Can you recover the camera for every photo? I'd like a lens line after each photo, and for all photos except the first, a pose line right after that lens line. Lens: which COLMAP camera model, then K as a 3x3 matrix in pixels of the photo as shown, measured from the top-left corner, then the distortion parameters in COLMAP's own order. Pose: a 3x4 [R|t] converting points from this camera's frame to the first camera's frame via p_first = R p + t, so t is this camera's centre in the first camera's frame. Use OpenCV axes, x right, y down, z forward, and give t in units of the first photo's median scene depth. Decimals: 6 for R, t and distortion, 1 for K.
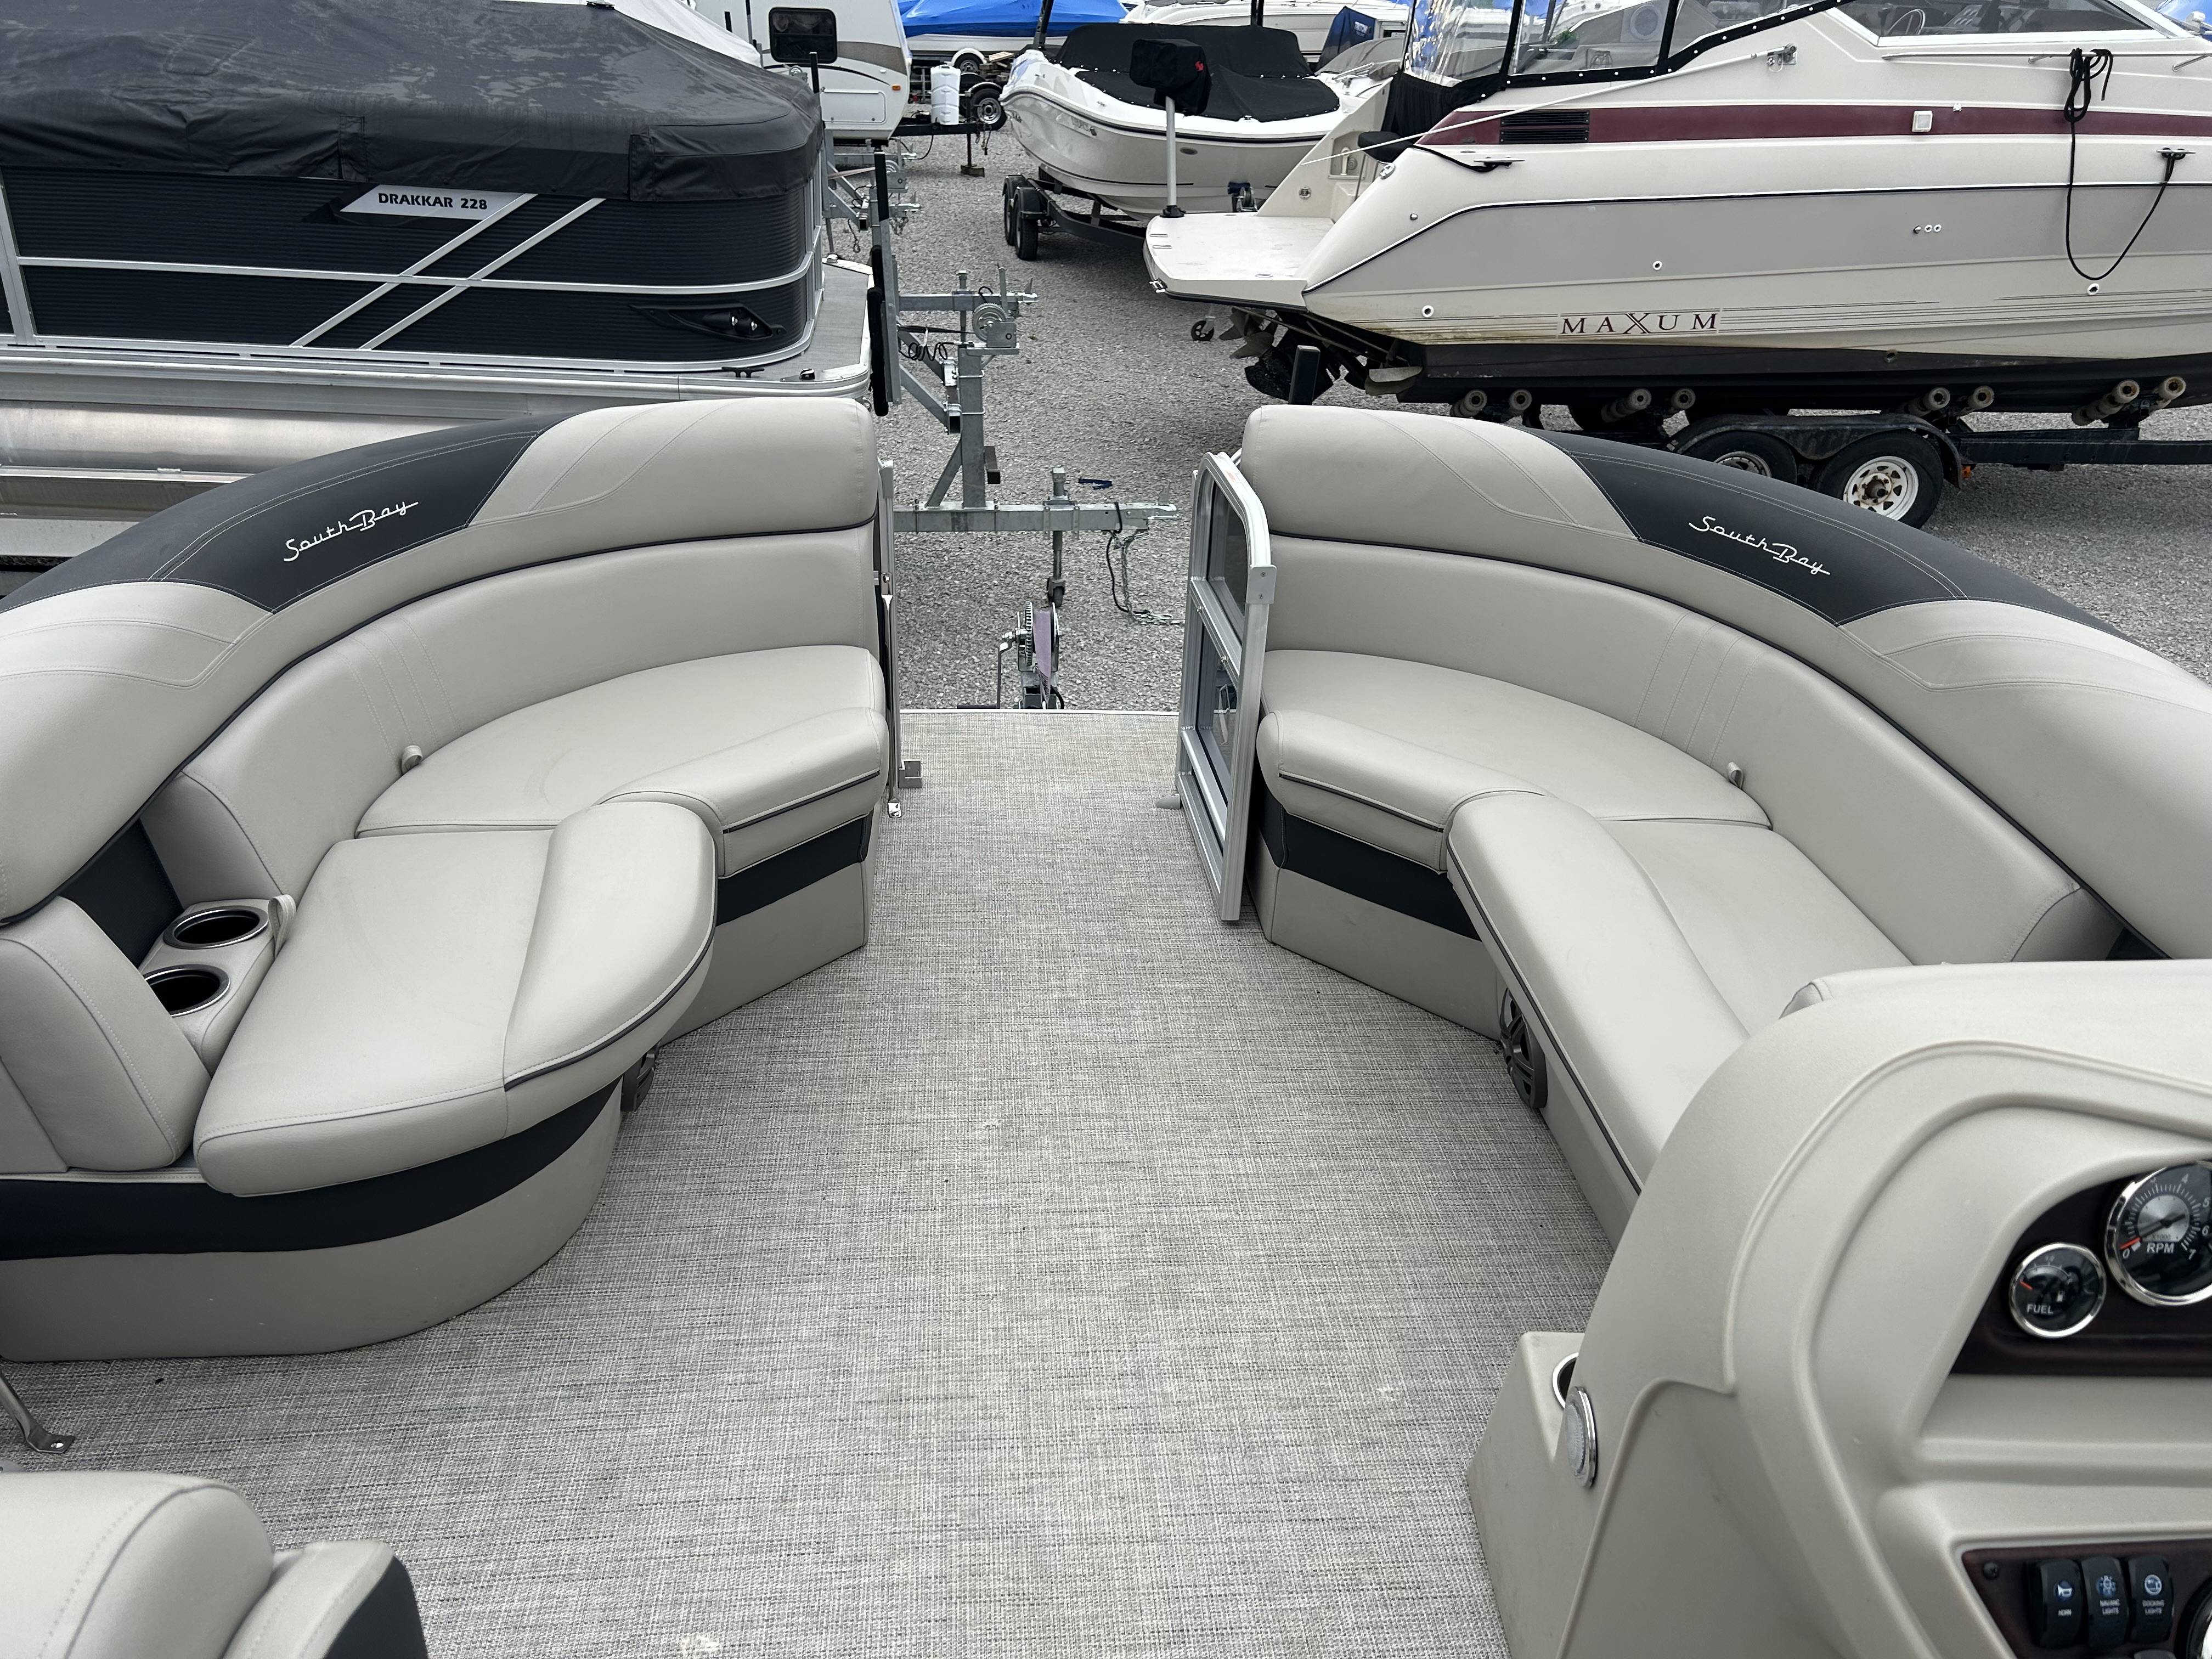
lens RADIAL K [[1630.7, 0, 1106.0], [0, 1630.7, 829.5], [0, 0, 1]] dist [0.056084, -0.064190]
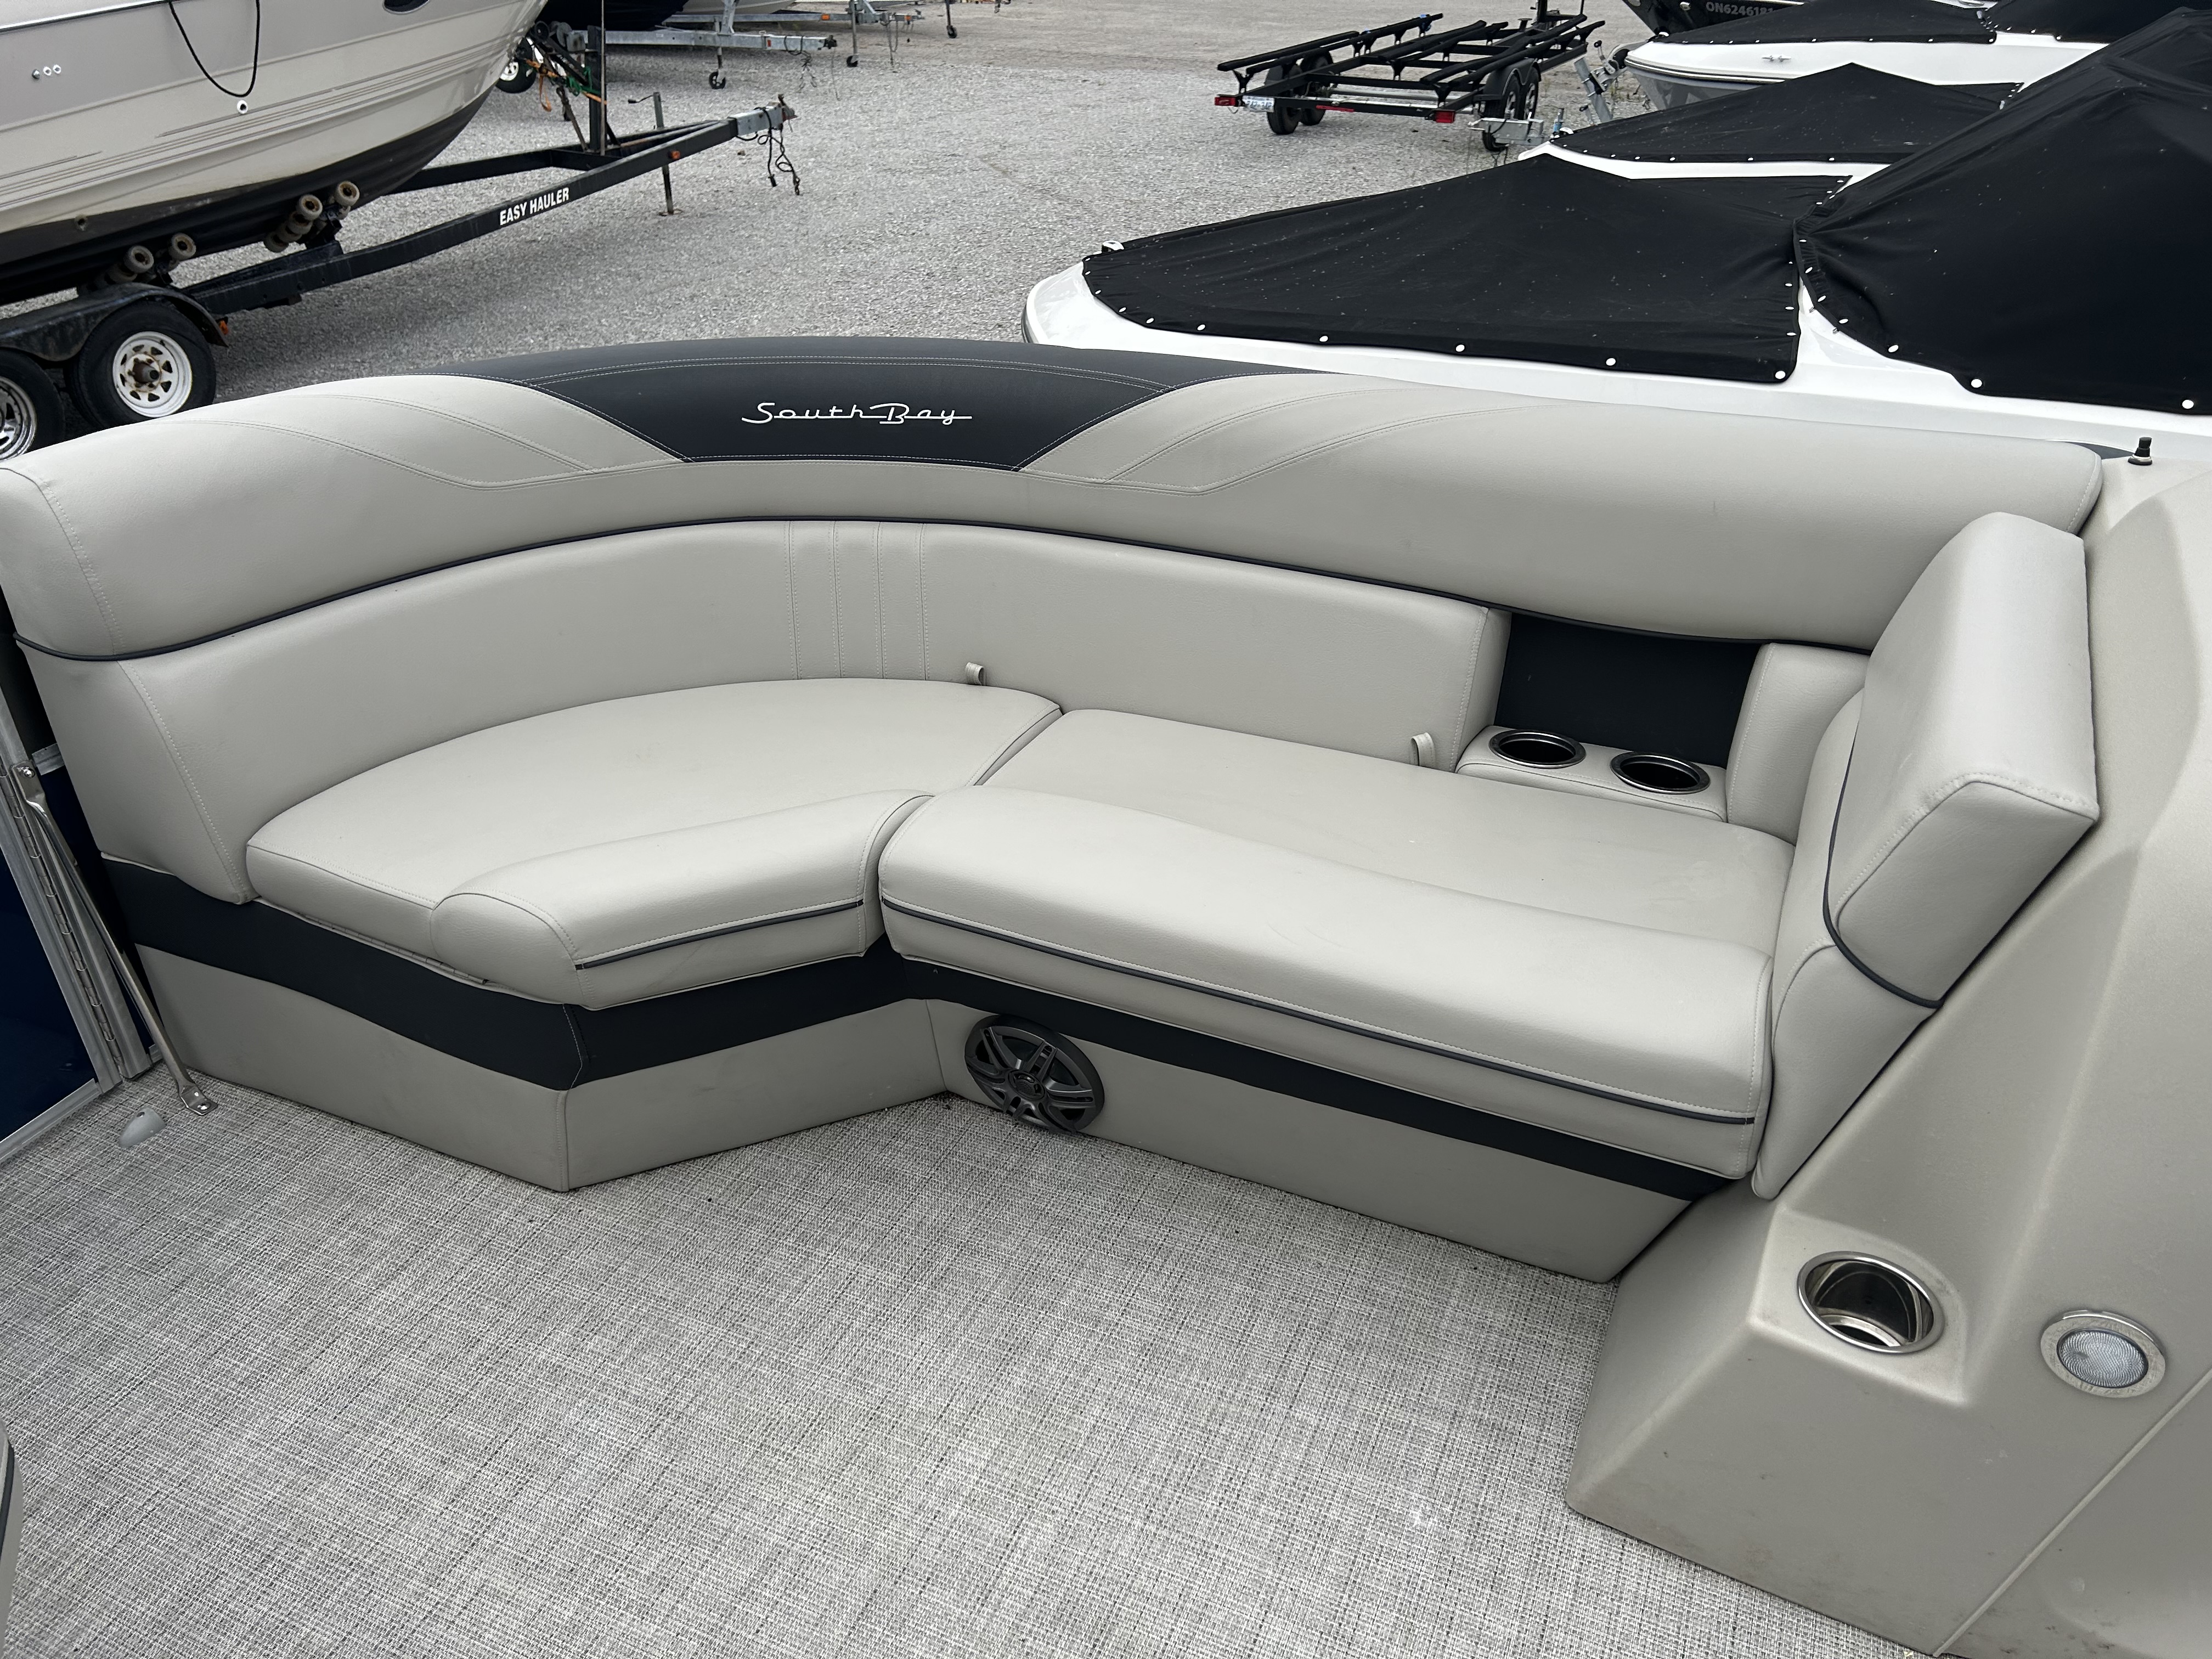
lens RADIAL K [[1630.7, 0, 1106.0], [0, 1630.7, 829.5], [0, 0, 1]] dist [0.056084, -0.064190]
pose [[0.467471, -0.489845, 0.735883, -0.104490], [0.422566, 0.854996, 0.300698, -0.079827], [-0.776472, 0.170392, 0.606678, 0.186857]]
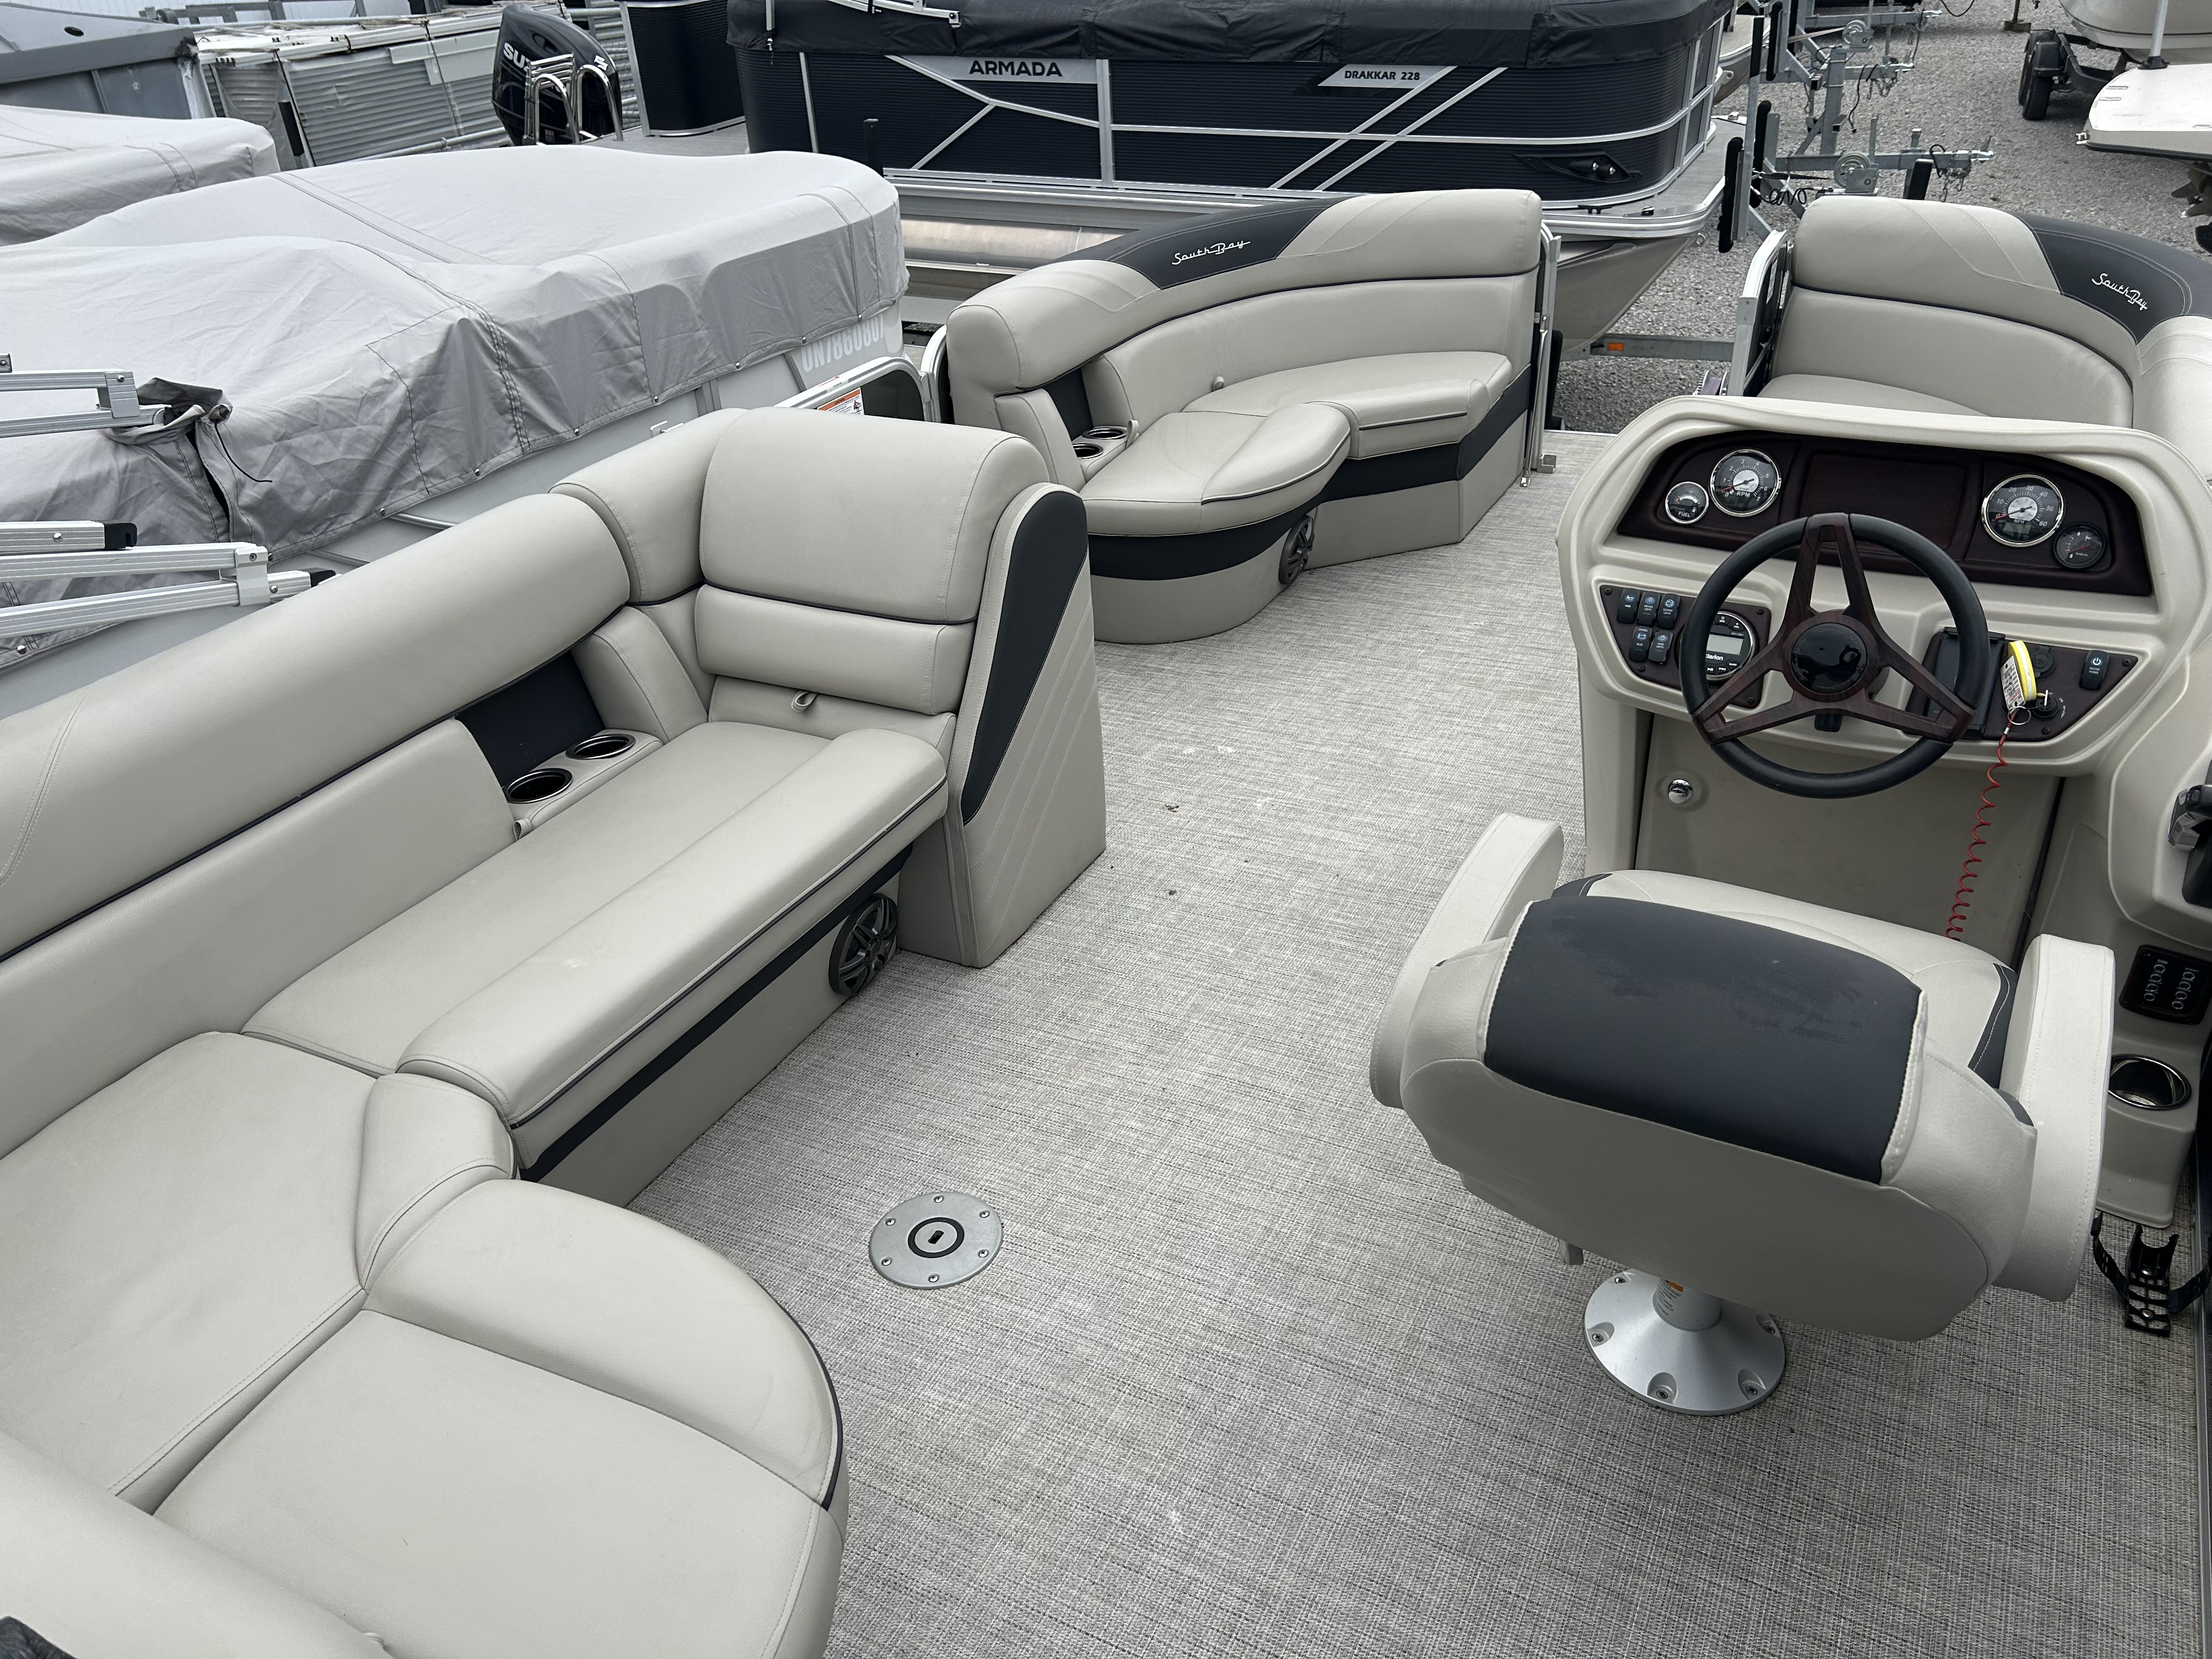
lens RADIAL K [[1630.7, 0, 1106.0], [0, 1630.7, 829.5], [0, 0, 1]] dist [0.056084, -0.064190]
pose [[0.837711, 0.199878, -0.508221, 0.202072], [-0.167474, 0.979800, 0.109295, 0.107244], [0.519800, -0.006444, 0.854264, -0.254224]]
